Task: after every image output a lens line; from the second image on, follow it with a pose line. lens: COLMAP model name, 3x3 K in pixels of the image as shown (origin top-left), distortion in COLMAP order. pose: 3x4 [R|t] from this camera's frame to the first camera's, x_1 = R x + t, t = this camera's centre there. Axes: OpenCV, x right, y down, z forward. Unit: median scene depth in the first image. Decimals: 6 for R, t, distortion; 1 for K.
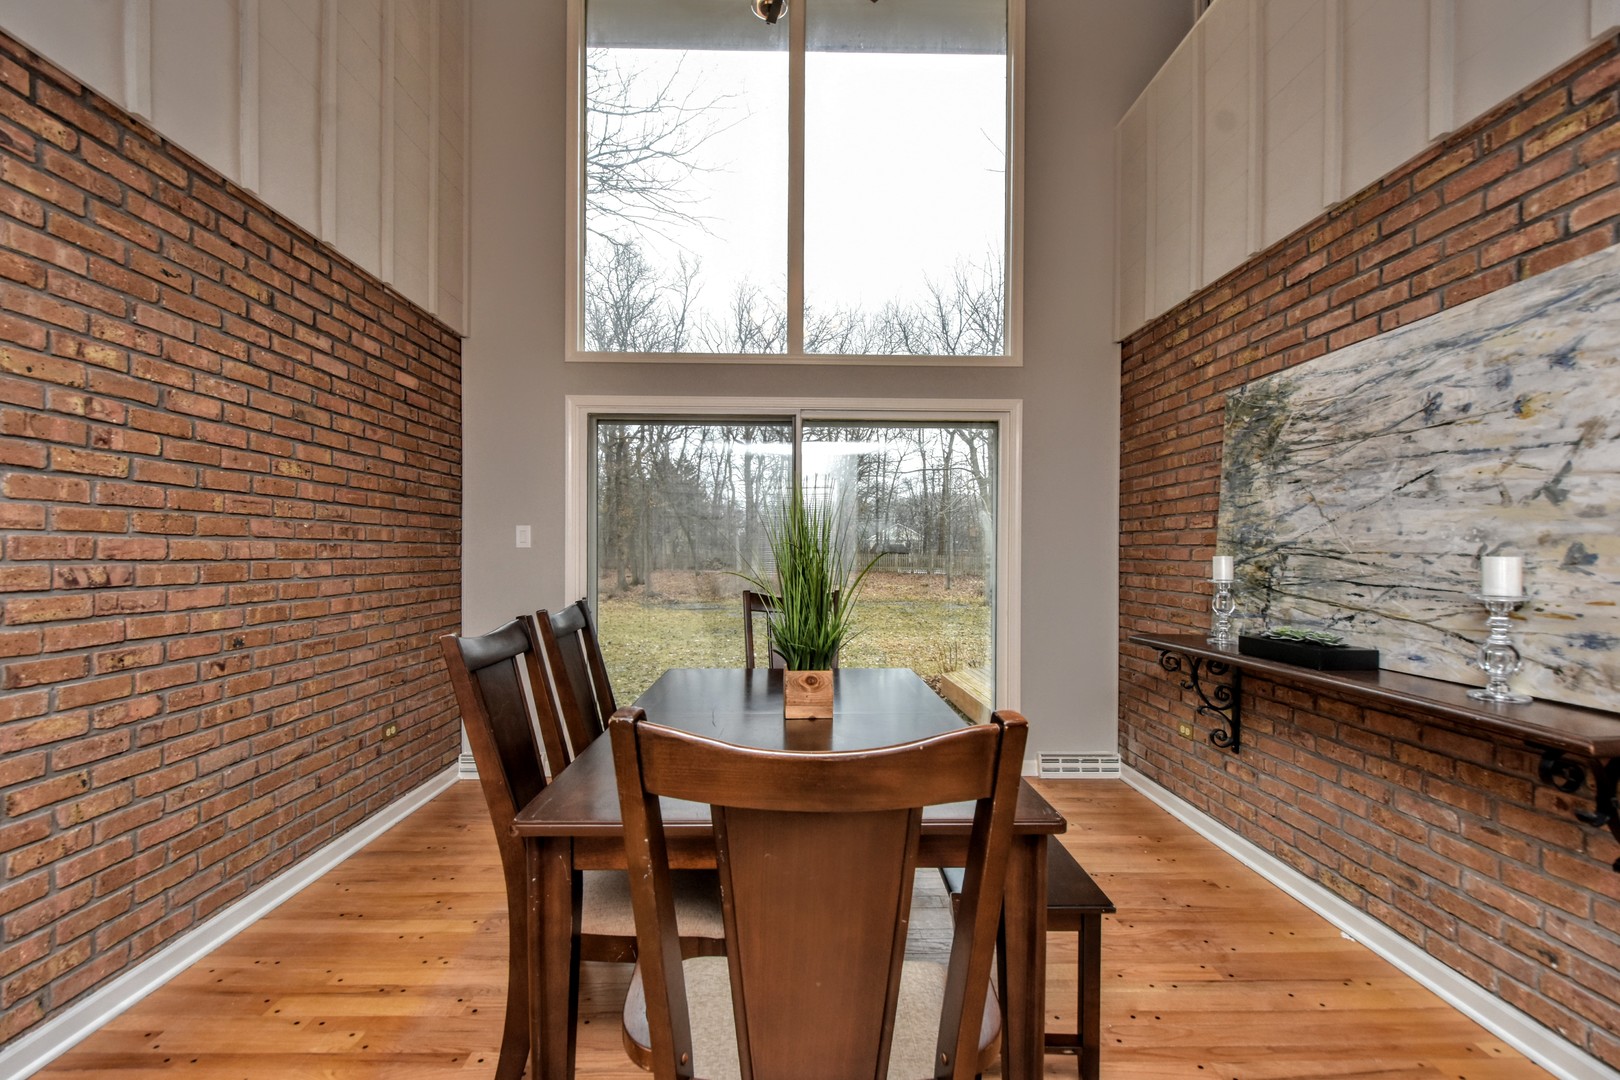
lens RADIAL K [[709.8, 0, 810.6], [0, 709.8, 556.4], [0, 0, 1]] dist [0.001619, -0.001479]
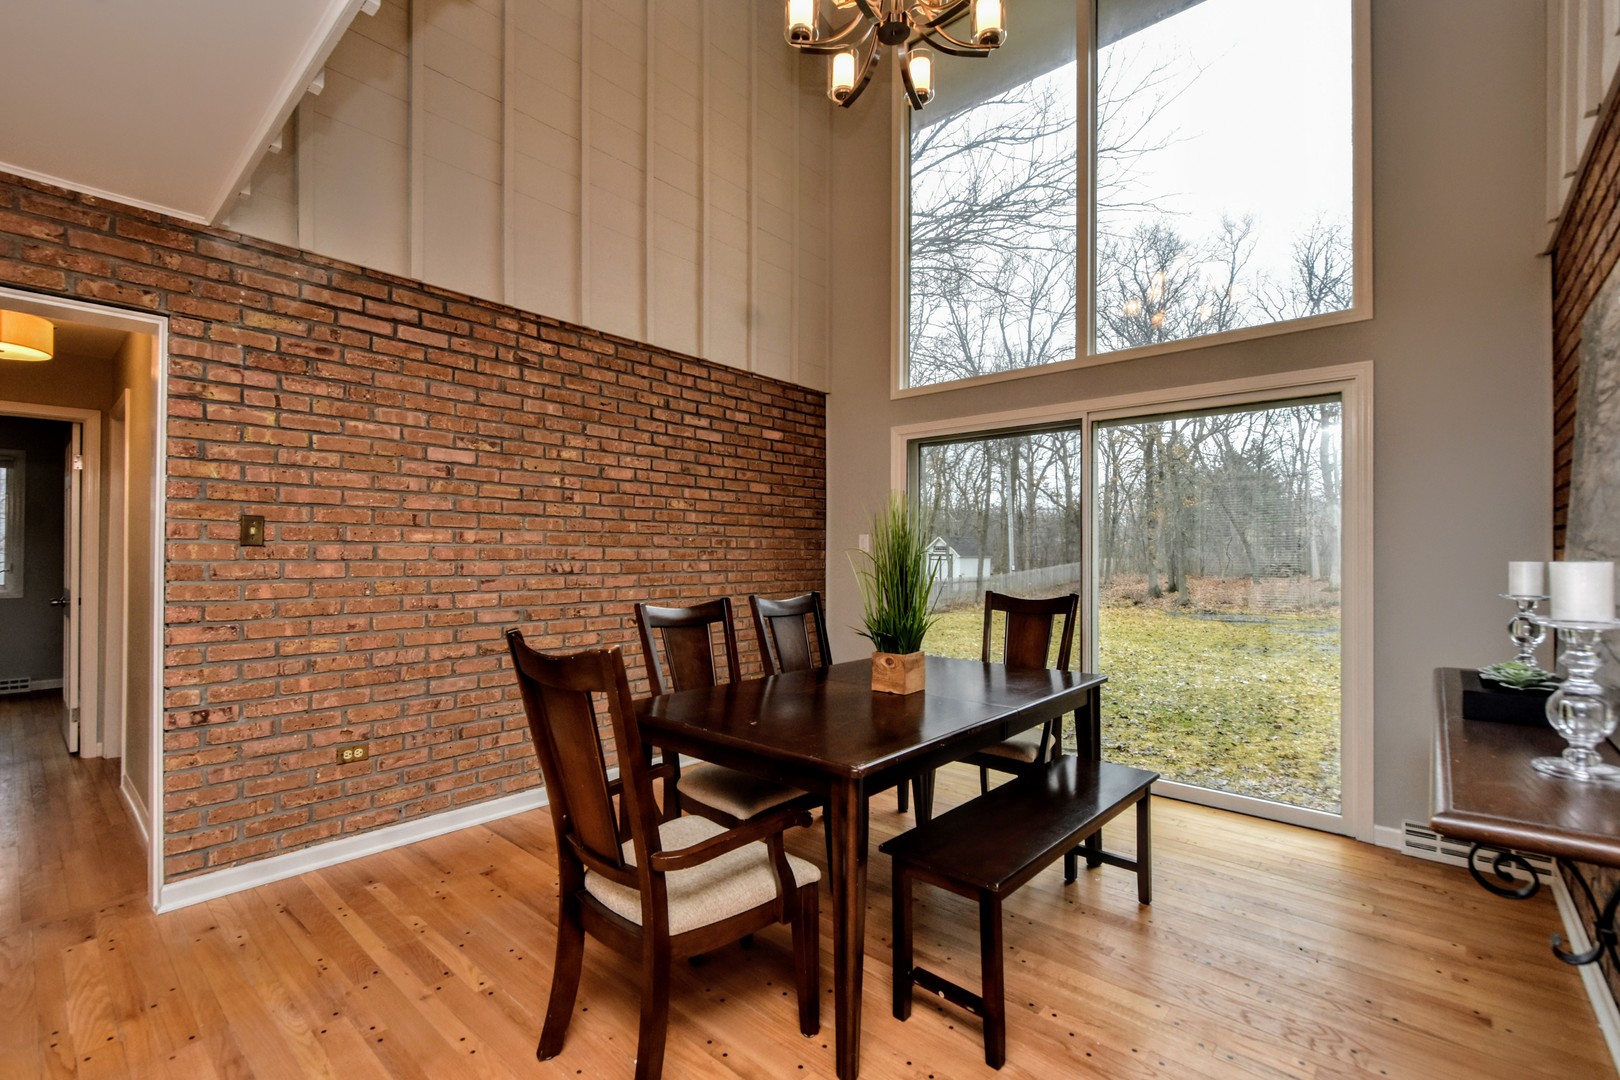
lens RADIAL K [[709.8, 0, 810.6], [0, 709.8, 556.4], [0, 0, 1]] dist [0.001619, -0.001479]
pose [[0.732636, 0.000492, -0.680620, 0.573082], [-0.004496, 0.999981, -0.004117, 0.000784], [0.680606, 0.006076, 0.732625, 0.015601]]
